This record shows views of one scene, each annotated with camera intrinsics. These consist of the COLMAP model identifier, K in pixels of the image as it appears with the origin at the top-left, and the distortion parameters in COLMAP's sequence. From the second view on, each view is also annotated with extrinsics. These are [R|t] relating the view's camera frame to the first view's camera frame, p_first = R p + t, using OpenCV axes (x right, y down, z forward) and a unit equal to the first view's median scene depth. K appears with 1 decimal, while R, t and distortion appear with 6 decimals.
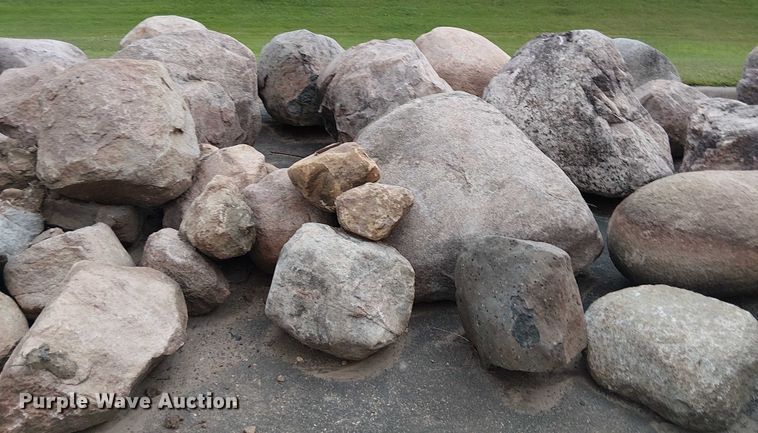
lens RADIAL K [[576.3, 0, 370.1], [0, 576.3, 147.1], [0, 0, 1]] dist [0.095776, -0.155062]
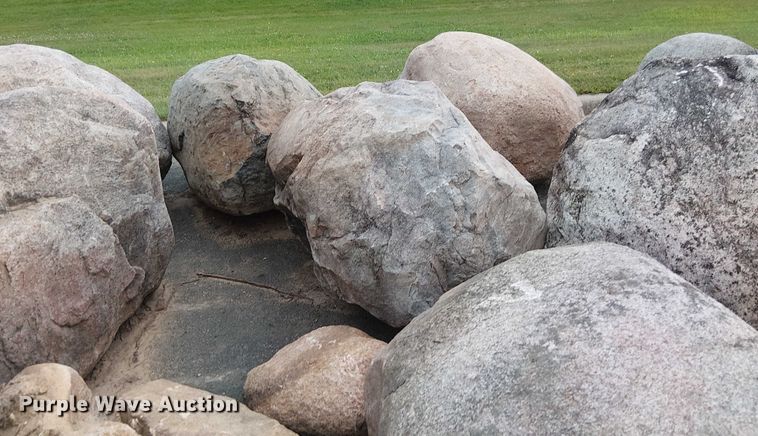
lens RADIAL K [[619.4, 0, 376.2], [0, 619.4, 156.1], [0, 0, 1]] dist [0.069645, -0.099439]
pose [[0.993692, -0.076518, 0.081984, -0.045959], [0.072770, 0.996204, 0.047763, -0.178375], [-0.085327, -0.041496, 0.995488, 0.493476]]
